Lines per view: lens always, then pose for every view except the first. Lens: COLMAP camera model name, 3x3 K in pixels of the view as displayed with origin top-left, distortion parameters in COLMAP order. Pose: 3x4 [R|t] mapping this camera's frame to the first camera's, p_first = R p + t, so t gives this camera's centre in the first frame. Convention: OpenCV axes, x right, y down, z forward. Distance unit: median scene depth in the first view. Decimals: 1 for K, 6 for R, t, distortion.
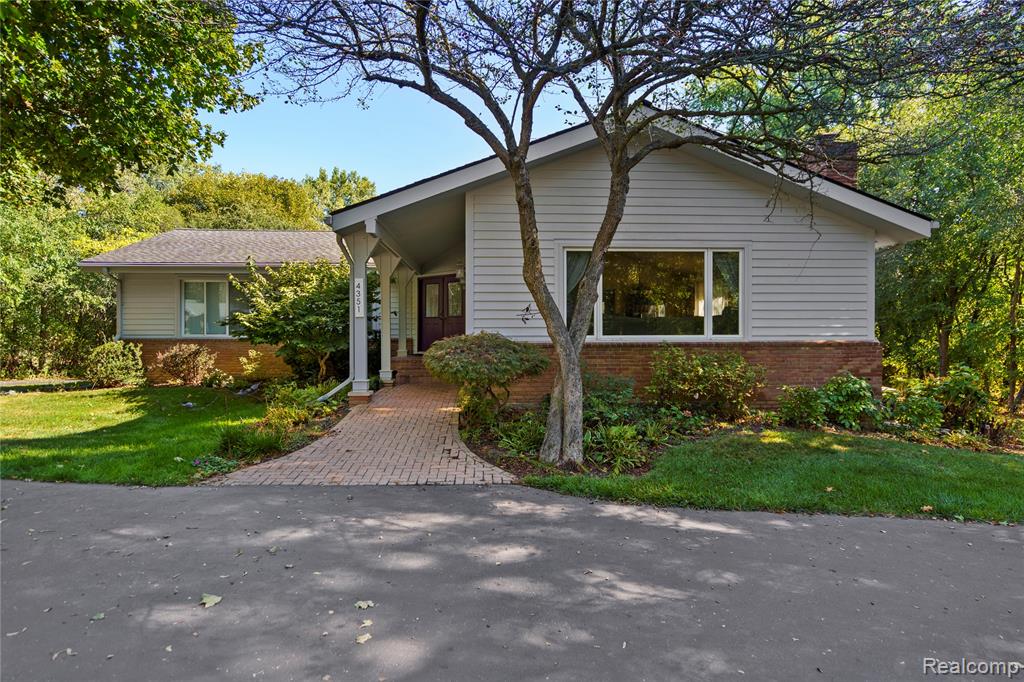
lens RADIAL K [[542.0, 0, 512.0], [0, 542.0, 341.0], [0, 0, 1]] dist [-0.001497, -0.000249]
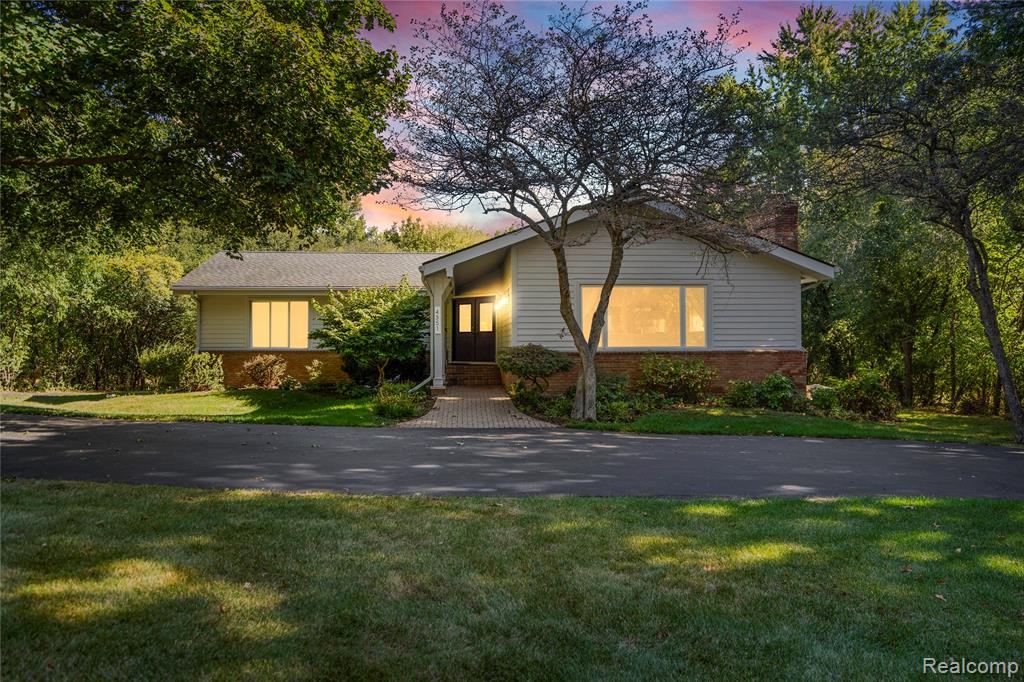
lens RADIAL K [[675.1, 0, 512.0], [0, 675.1, 341.0], [0, 0, 1]] dist [-0.001038, -0.000029]
pose [[0.999751, -0.001477, 0.022244, -0.135242], [0.001977, 0.999746, -0.022443, 0.015950], [-0.022206, 0.022481, 0.999501, -0.841278]]
